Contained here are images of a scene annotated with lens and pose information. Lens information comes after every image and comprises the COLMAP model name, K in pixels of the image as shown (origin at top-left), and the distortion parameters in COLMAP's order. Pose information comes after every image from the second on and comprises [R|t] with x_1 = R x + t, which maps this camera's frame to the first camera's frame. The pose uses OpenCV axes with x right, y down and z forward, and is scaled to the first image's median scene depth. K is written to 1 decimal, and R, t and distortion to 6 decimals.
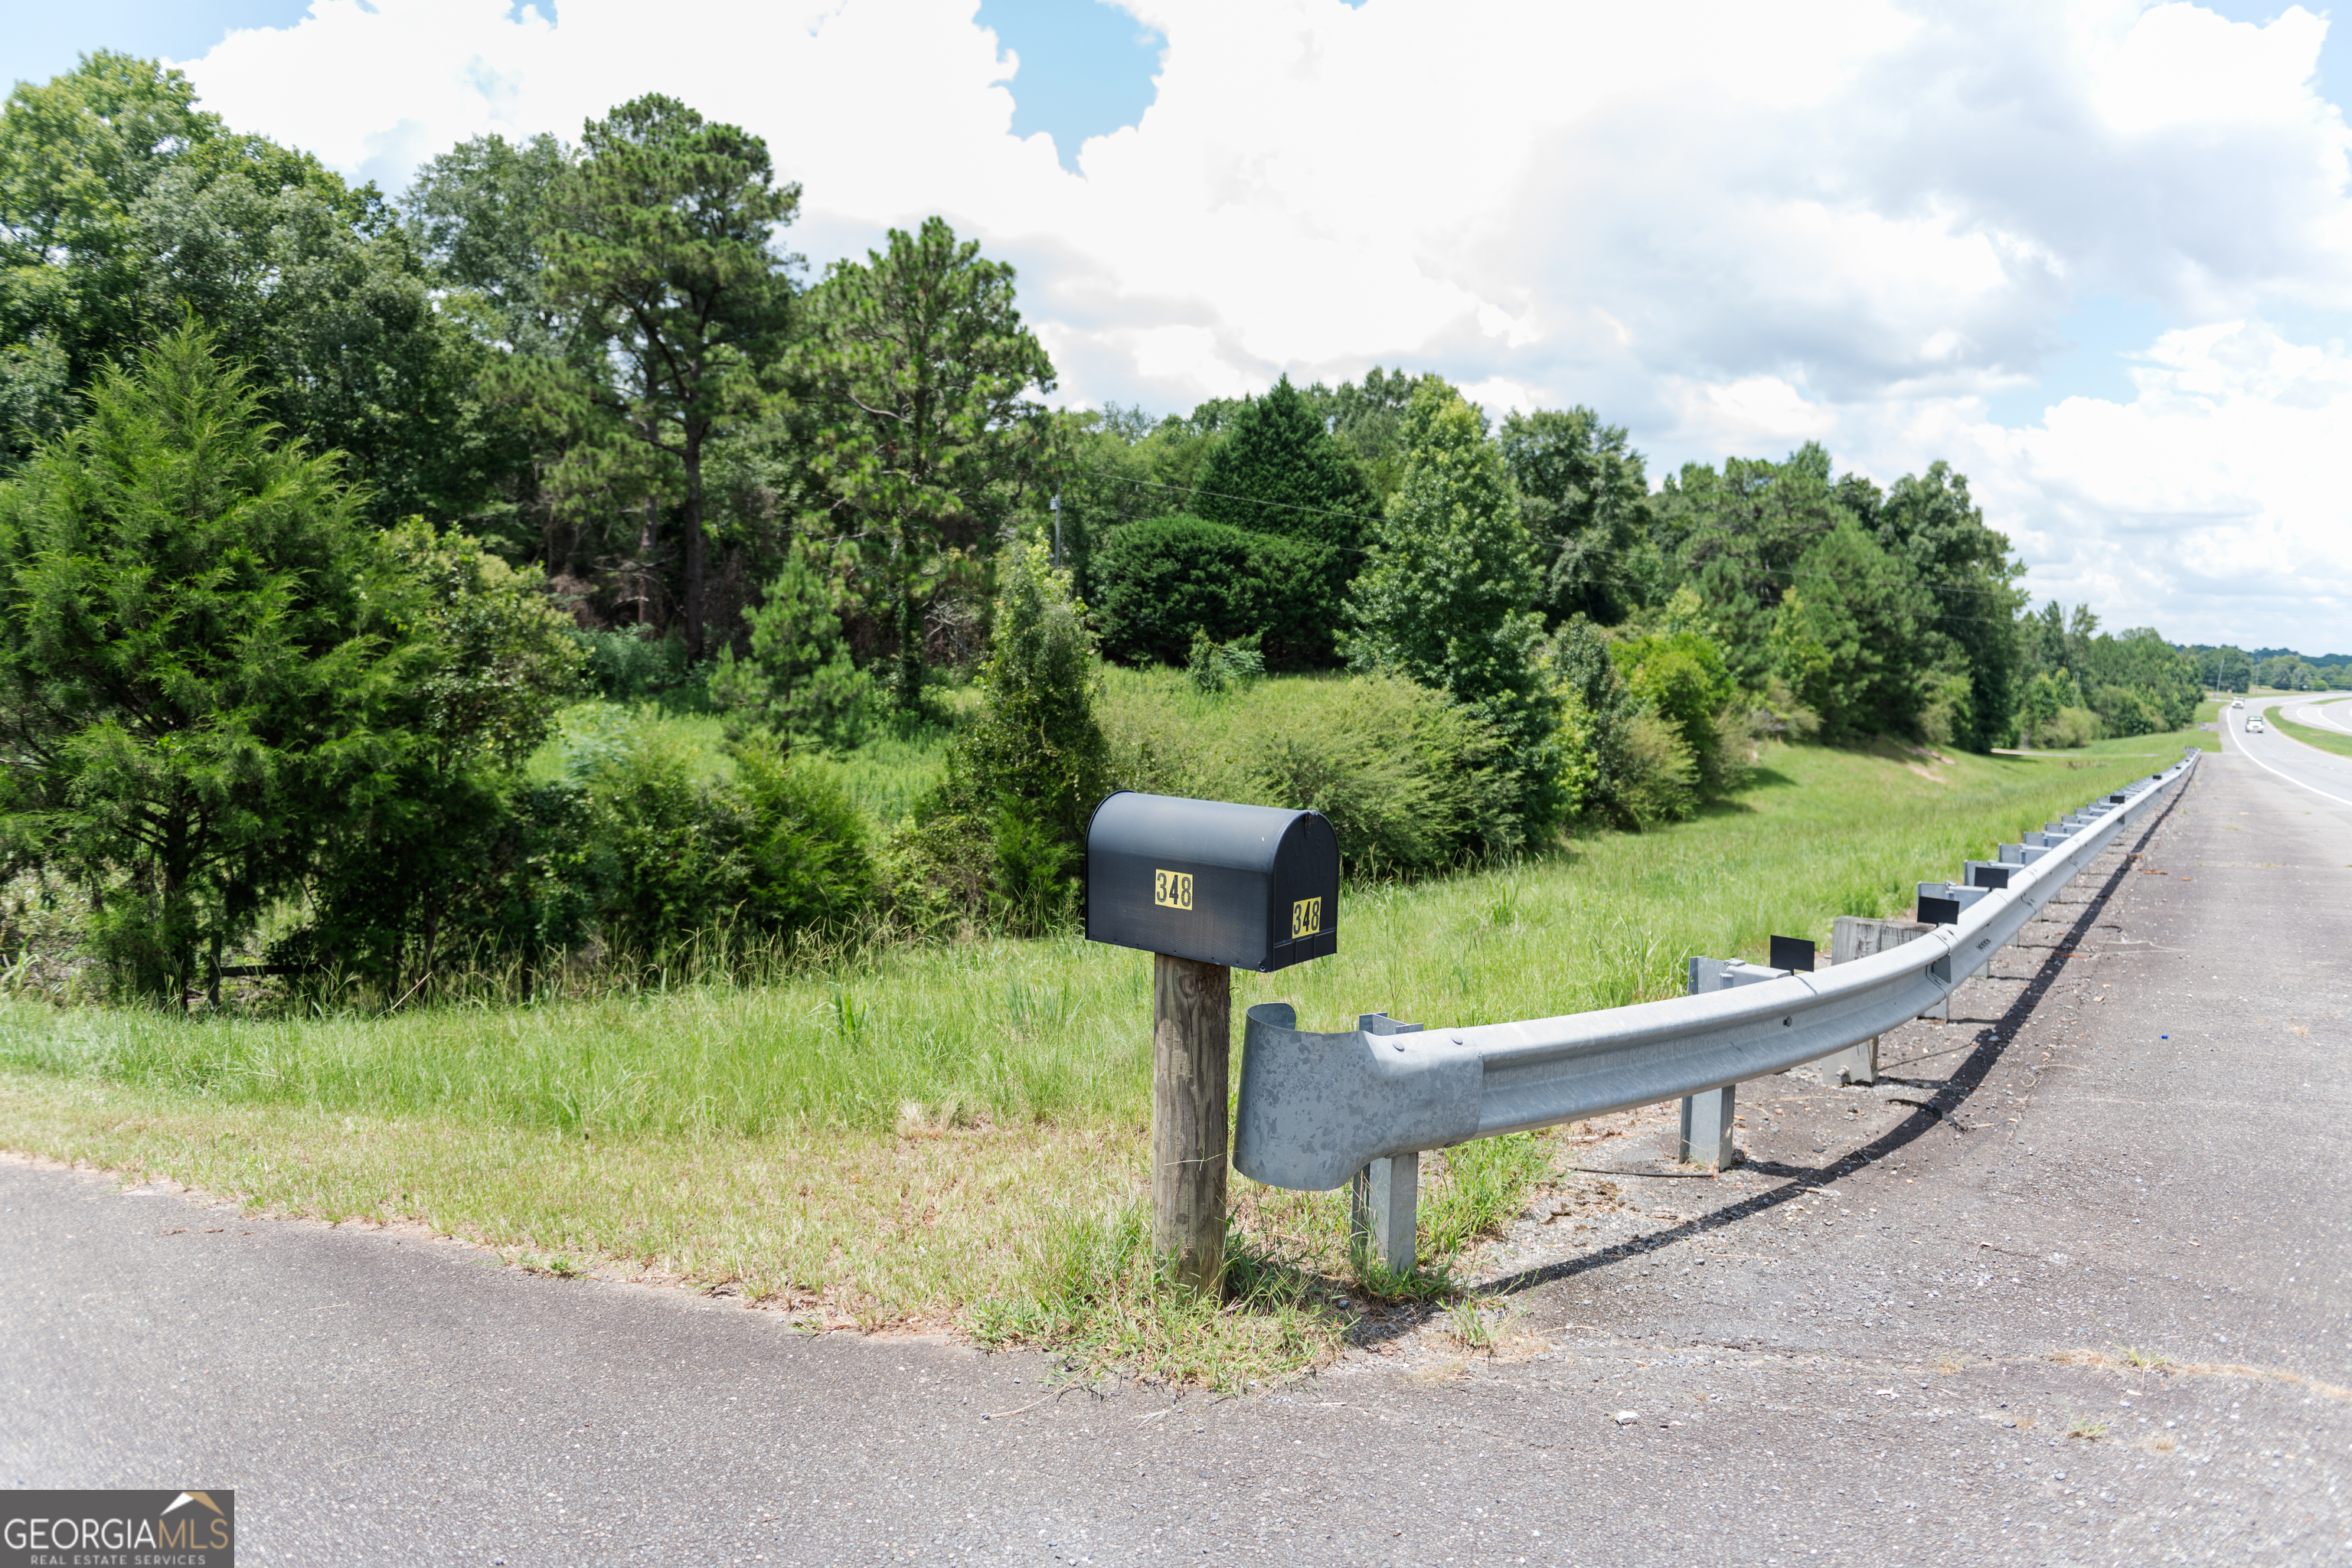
lens RADIAL K [[1729.0, 0, 1183.9], [0, 1729.0, 785.2], [0, 0, 1]] dist [-0.008232, -0.000645]
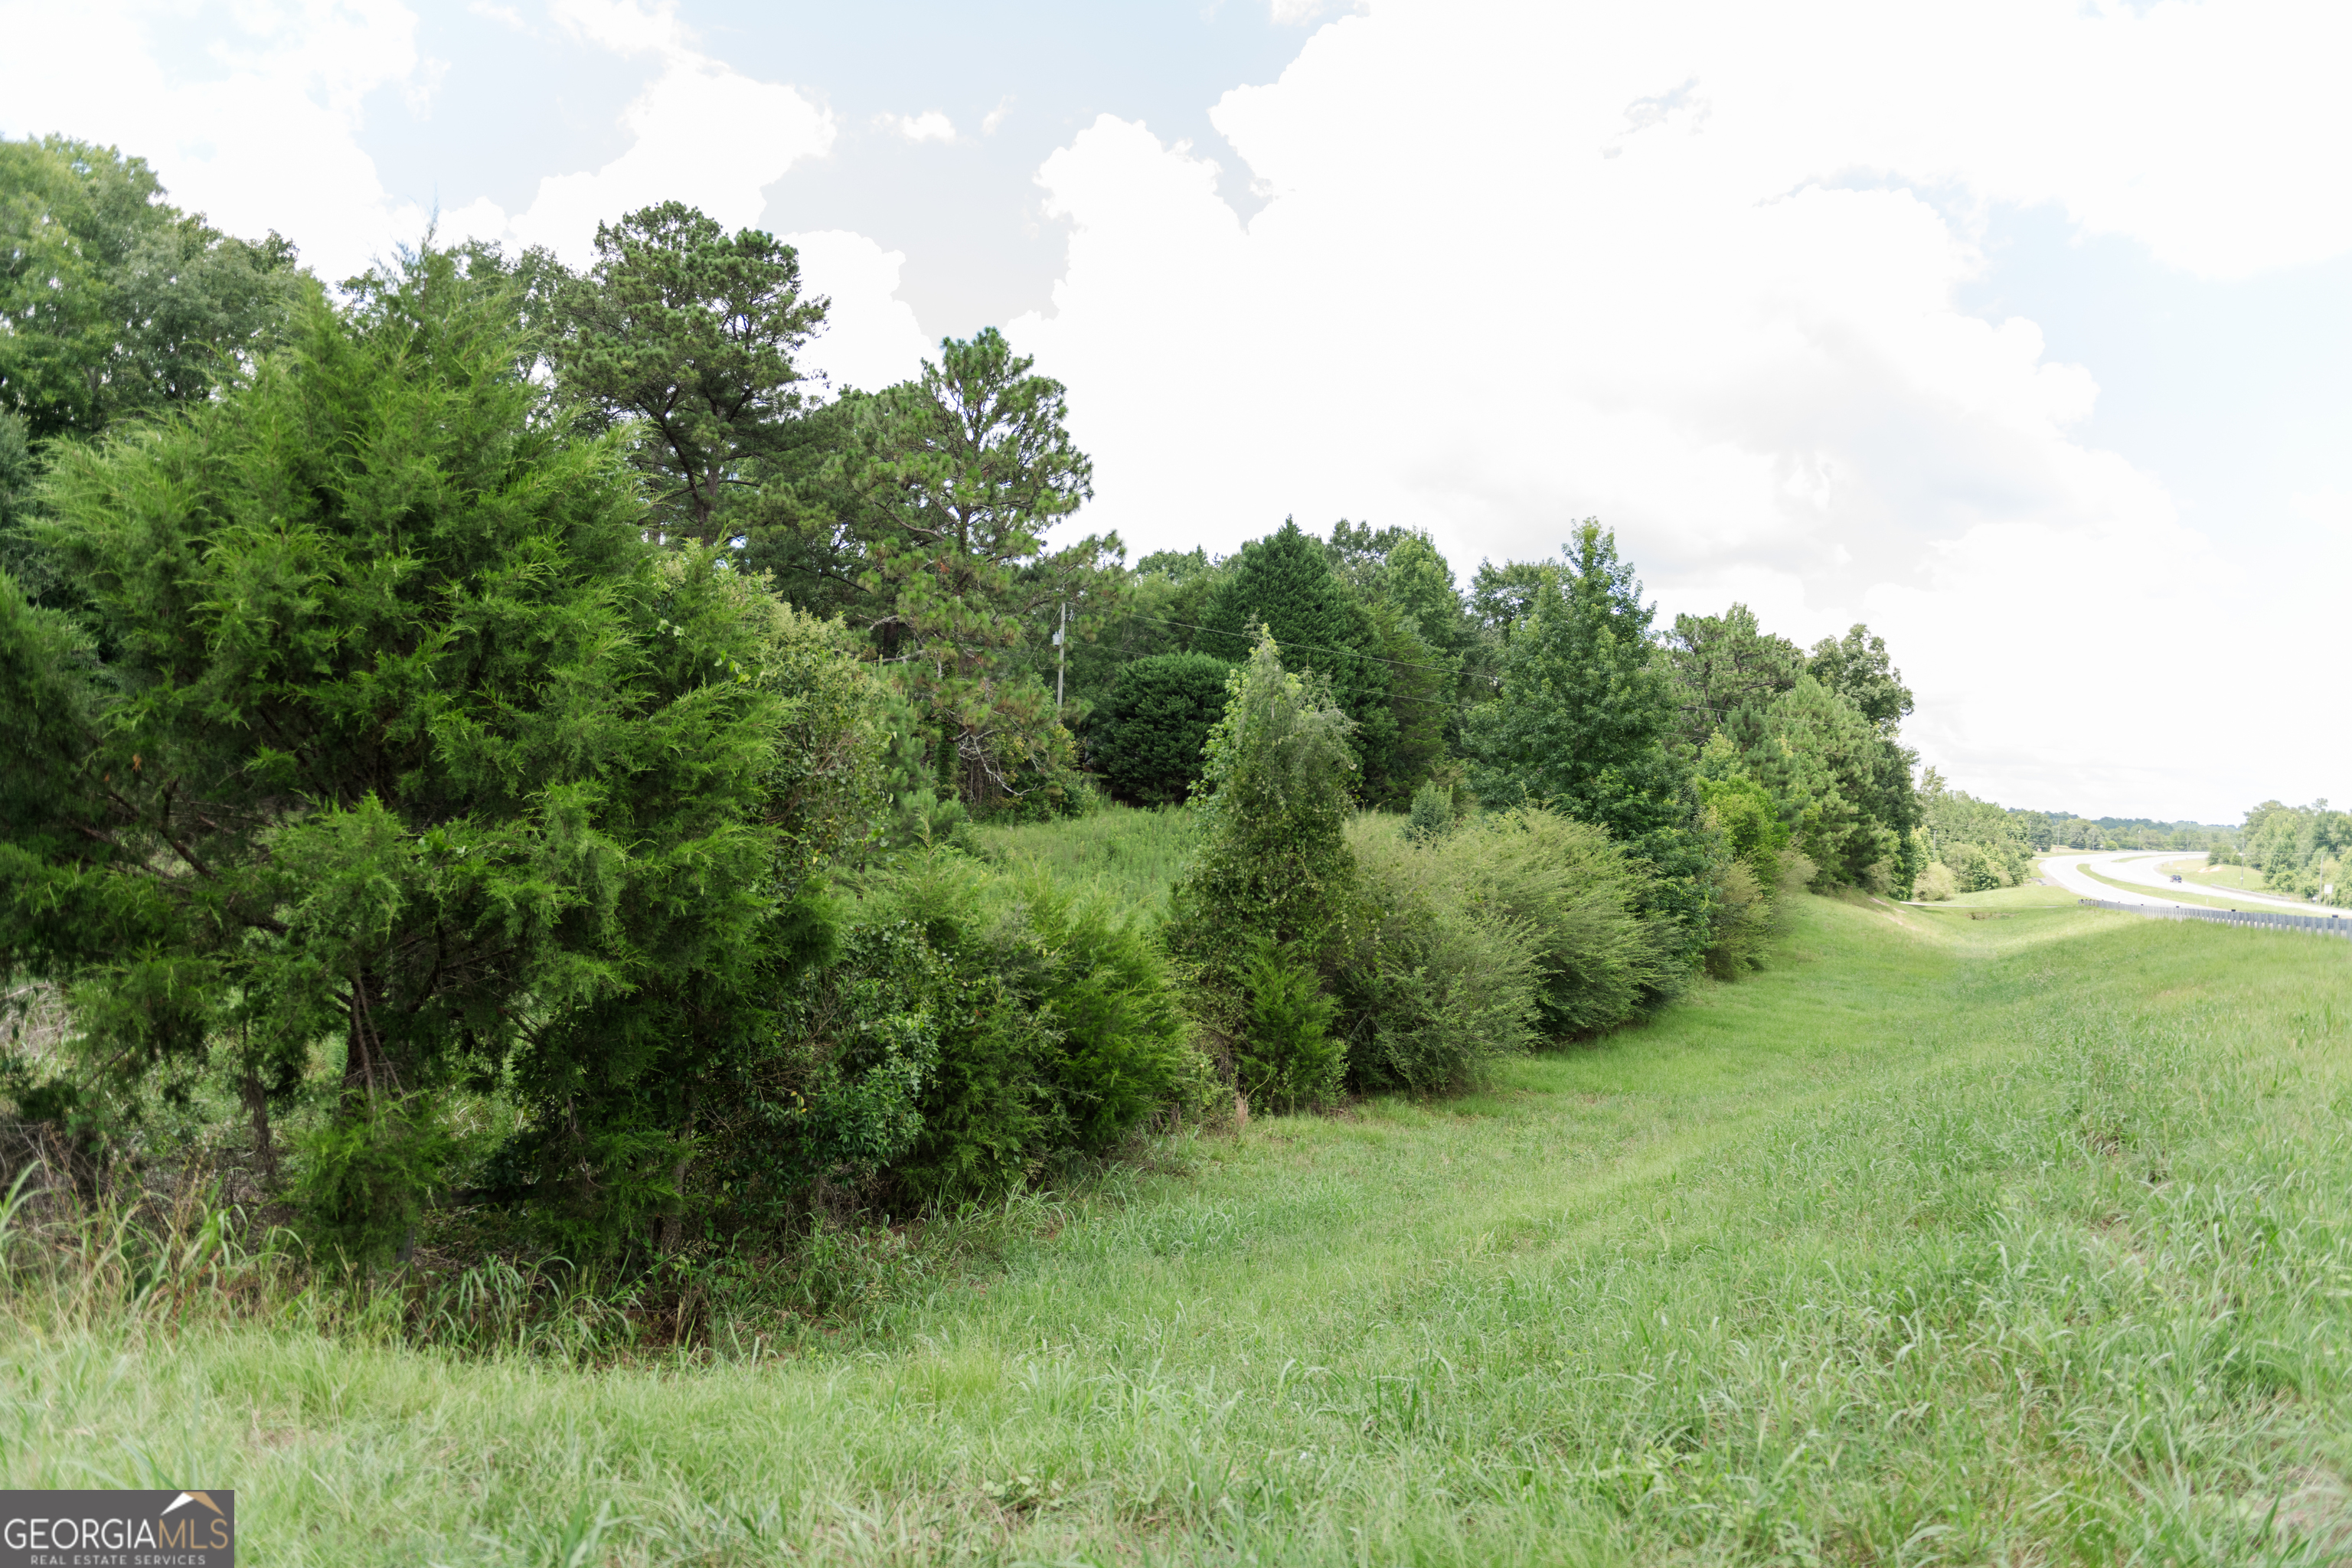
lens RADIAL K [[1627.0, 0, 1171.3], [0, 1627.0, 786.4], [0, 0, 1]] dist [0.001395, 0.003595]
pose [[0.996336, 0.012393, 0.084620, -0.100611], [-0.004757, 0.995943, -0.089856, 0.001877], [-0.085390, 0.089124, 0.992353, 0.107772]]
